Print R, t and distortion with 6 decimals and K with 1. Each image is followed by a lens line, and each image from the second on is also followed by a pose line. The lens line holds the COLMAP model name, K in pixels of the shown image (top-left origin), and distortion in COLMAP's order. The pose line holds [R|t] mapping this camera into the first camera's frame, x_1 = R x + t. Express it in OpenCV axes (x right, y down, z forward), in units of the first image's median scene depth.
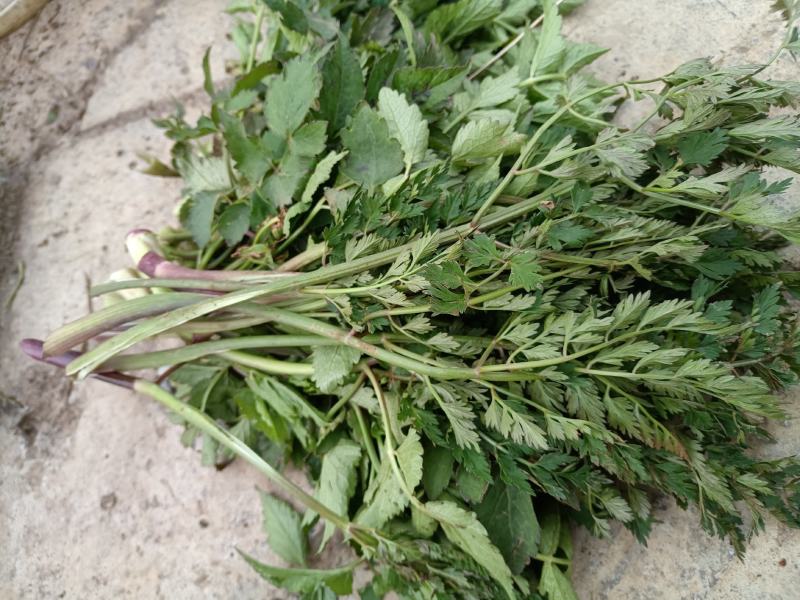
lens RADIAL K [[610.3, 0, 396.1], [0, 610.3, 286.8], [0, 0, 1]] dist [-0.031792, 0.004920]
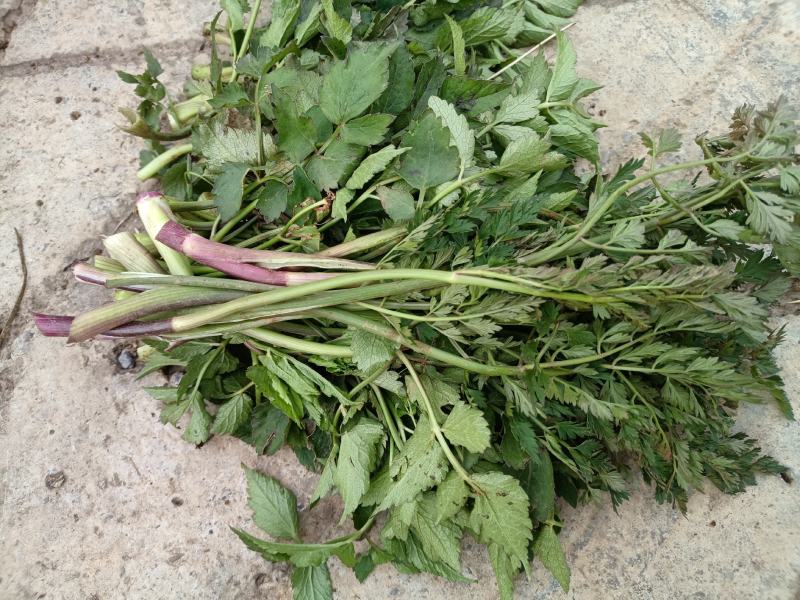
lens RADIAL K [[610.3, 0, 400.5], [0, 610.3, 291.6], [0, 0, 1]] dist [-0.031792, 0.004920]
pose [[0.960579, 0.077689, 0.266931, -0.318193], [-0.085524, 0.996176, 0.017836, 0.008093], [-0.264525, -0.039962, 0.963551, -0.022360]]
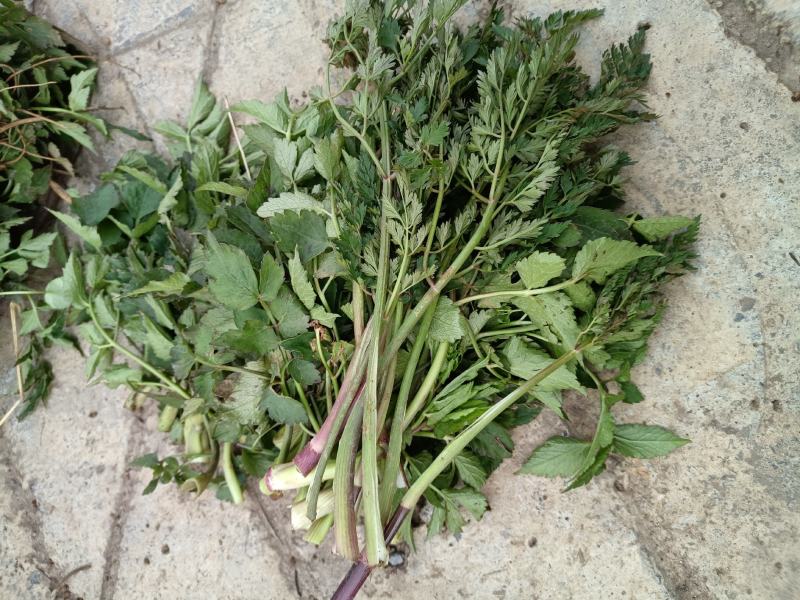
lens RADIAL K [[610.3, 0, 386.1], [0, 610.3, 297.1], [0, 0, 1]] dist [-0.031792, 0.004920]
pose [[0.346559, -0.876421, 0.334340, -0.474148], [0.933256, 0.358058, -0.028768, 0.027123], [-0.094500, 0.321995, 0.942013, -0.161844]]
